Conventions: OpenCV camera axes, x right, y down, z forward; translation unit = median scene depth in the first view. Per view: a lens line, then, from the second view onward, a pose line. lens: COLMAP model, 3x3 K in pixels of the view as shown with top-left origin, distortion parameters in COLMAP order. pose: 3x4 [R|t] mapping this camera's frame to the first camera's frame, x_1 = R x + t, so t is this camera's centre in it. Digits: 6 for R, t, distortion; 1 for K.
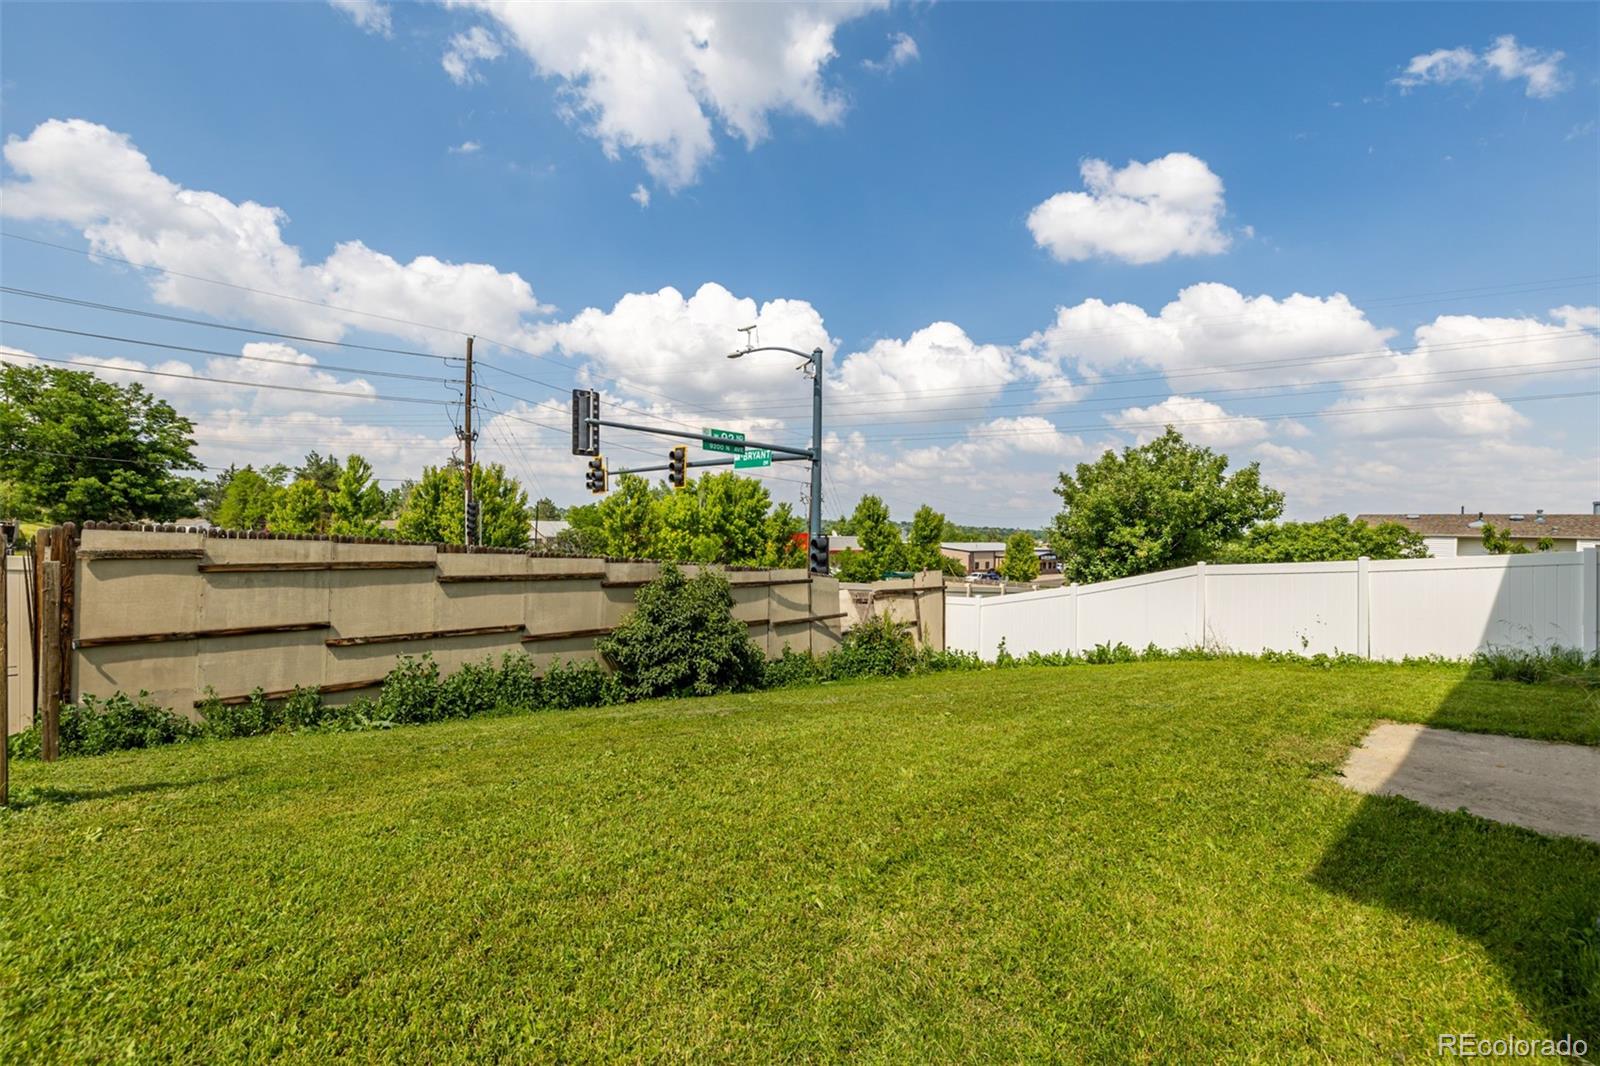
lens RADIAL K [[711.1, 0, 800.0], [0, 711.1, 533.0], [0, 0, 1]] dist [0.000419, -0.000014]
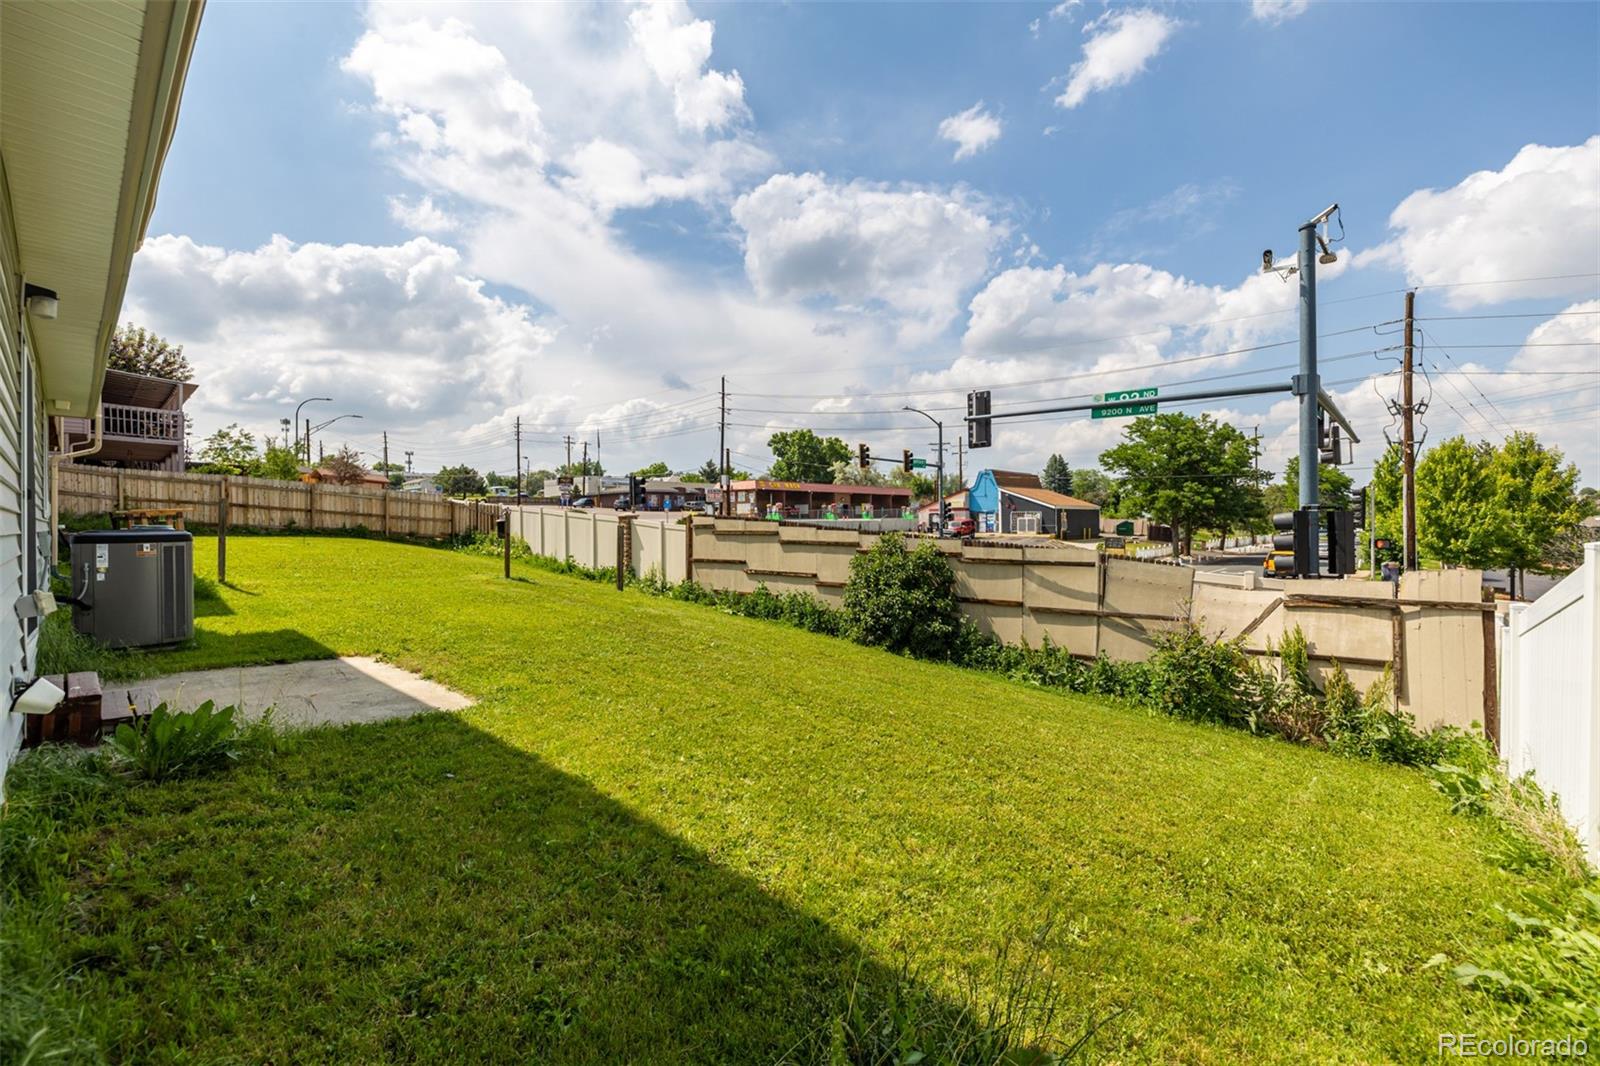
lens RADIAL K [[676.9, 0, 787.1], [0, 676.9, 519.6], [0, 0, 1]] dist [-0.000397, -0.000296]
pose [[0.061372, -0.025965, -0.997777, 0.762380], [0.000757, 0.999663, -0.025967, 0.035967], [0.998115, 0.000839, 0.061371, 0.609378]]
